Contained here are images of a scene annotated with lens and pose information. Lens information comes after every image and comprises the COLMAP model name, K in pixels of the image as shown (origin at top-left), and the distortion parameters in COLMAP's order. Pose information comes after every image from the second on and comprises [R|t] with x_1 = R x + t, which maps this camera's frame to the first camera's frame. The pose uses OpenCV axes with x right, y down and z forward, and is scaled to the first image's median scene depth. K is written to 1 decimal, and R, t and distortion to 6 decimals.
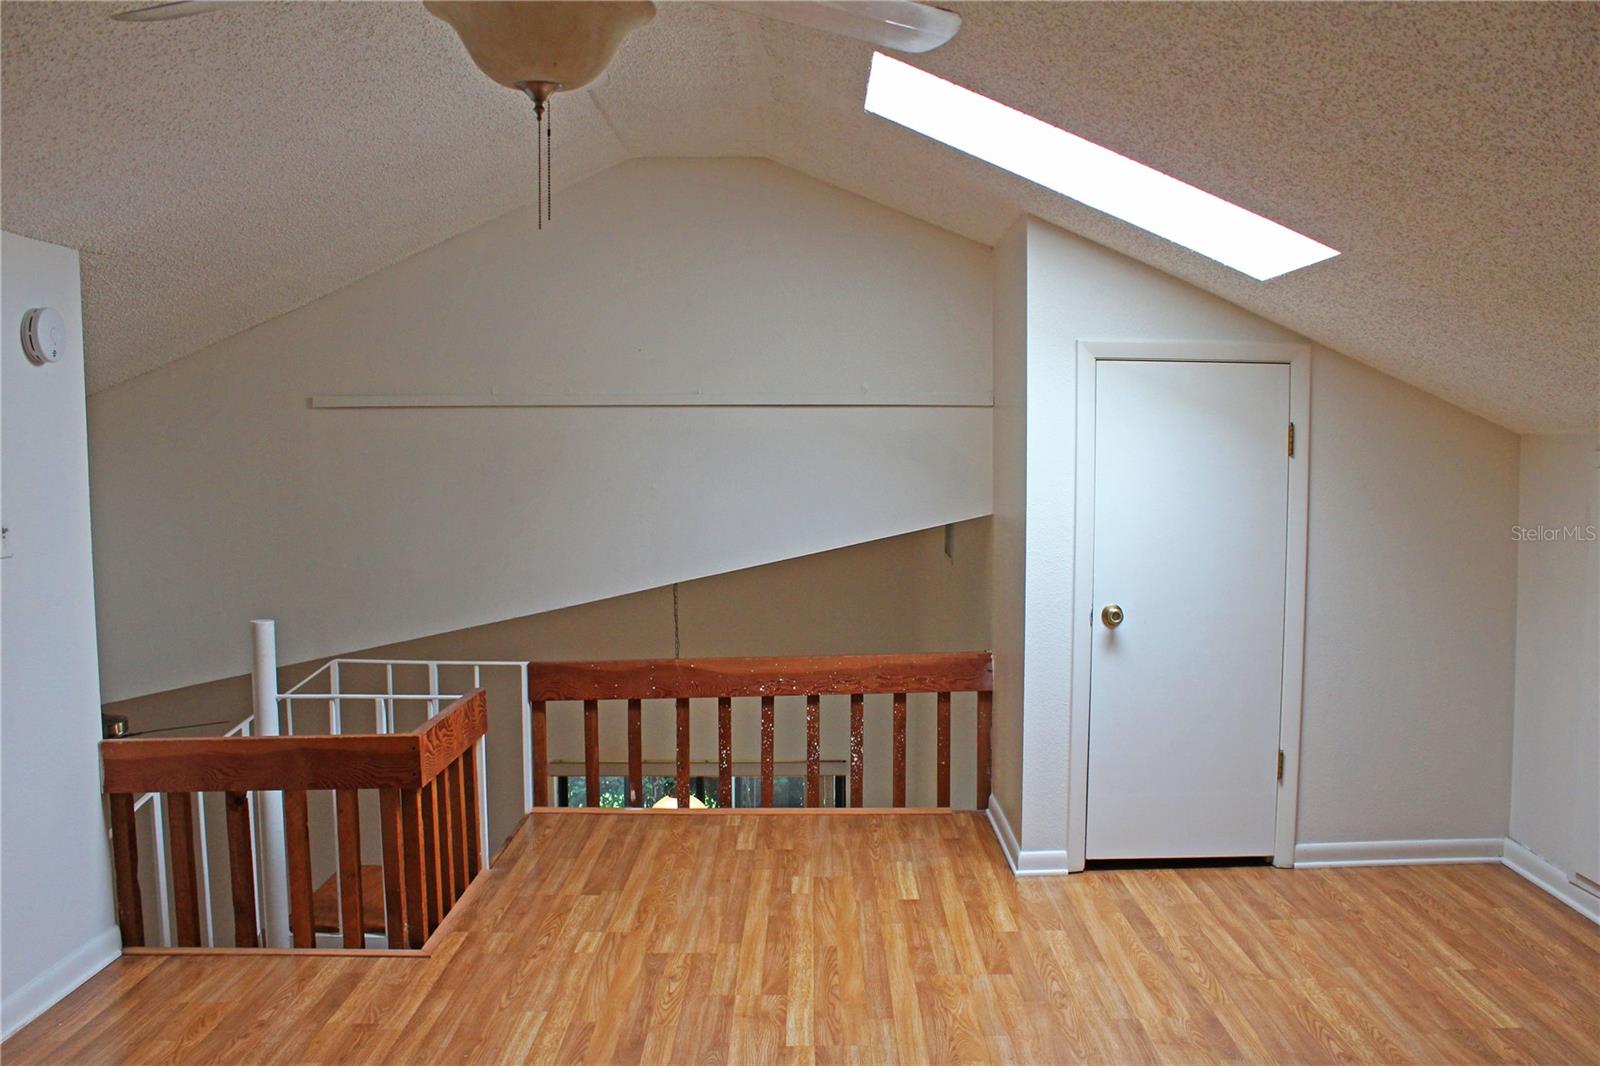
lens RADIAL K [[1347.2, 0, 819.7], [0, 1347.2, 564.1], [0, 0, 1]] dist [-0.162097, 0.161893]
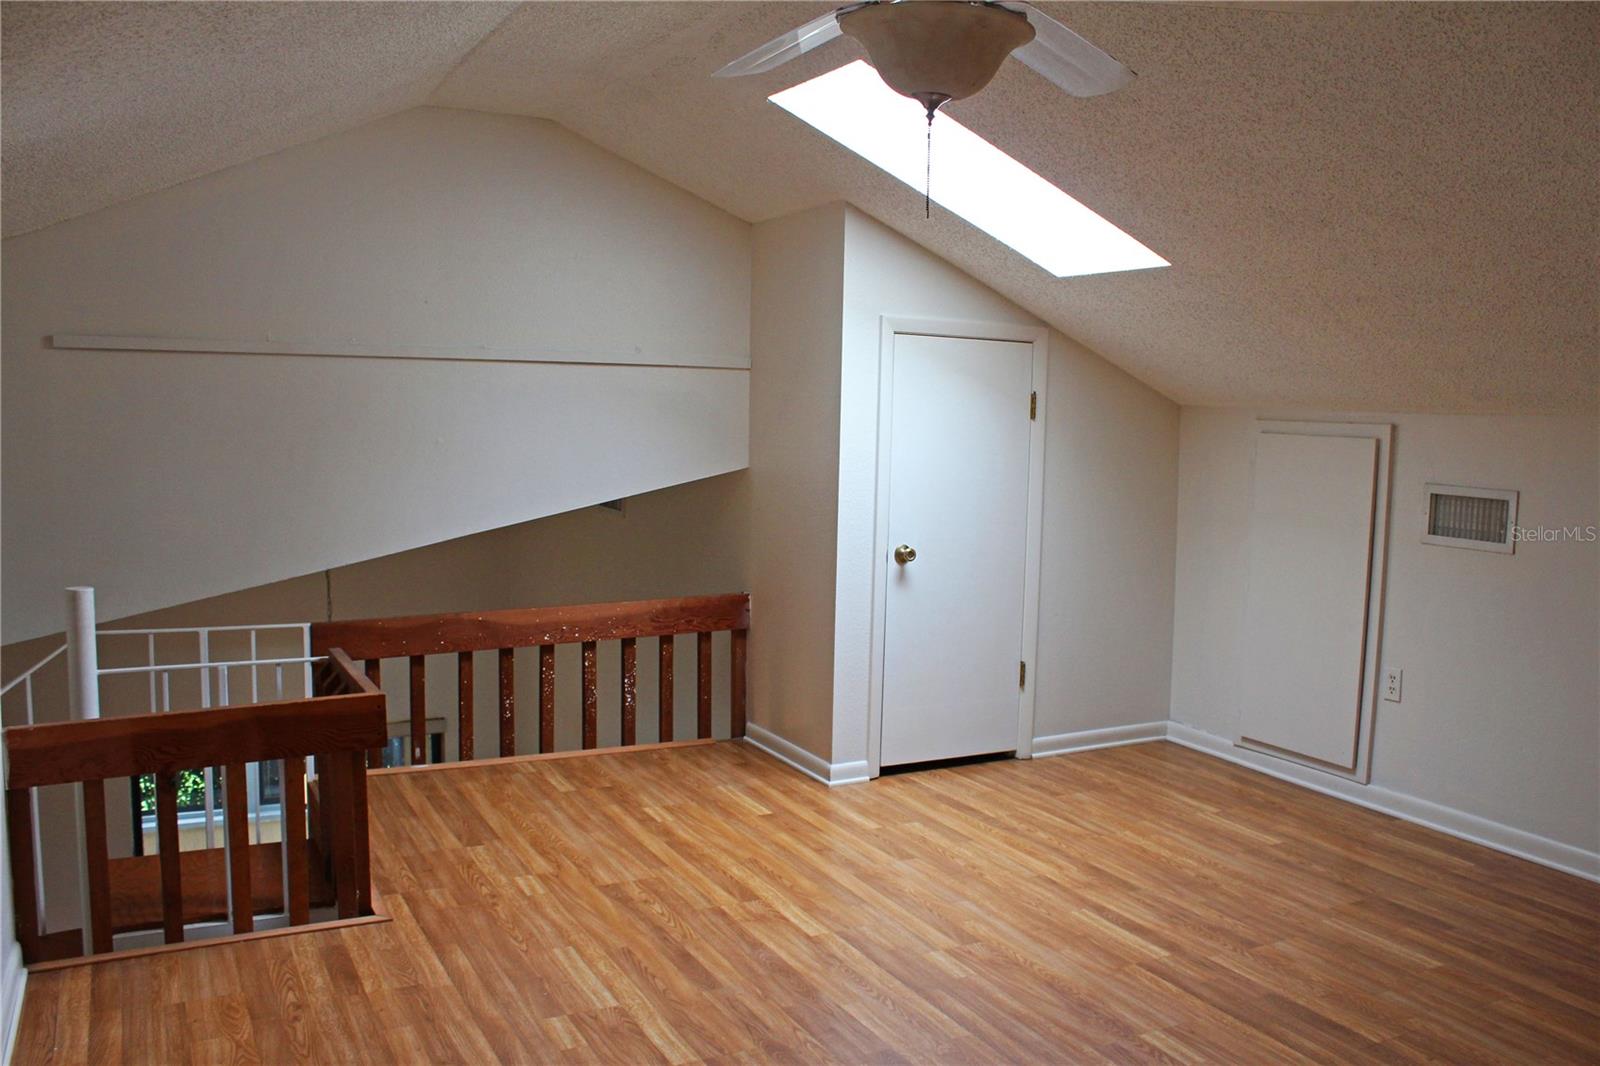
lens RADIAL K [[1347.2, 0, 819.7], [0, 1347.2, 564.1], [0, 0, 1]] dist [-0.162097, 0.161893]
pose [[0.888337, -0.031374, 0.458119, -0.383678], [0.017030, 0.999228, 0.035408, 0.004440], [-0.458876, -0.023652, 0.888185, -0.005833]]
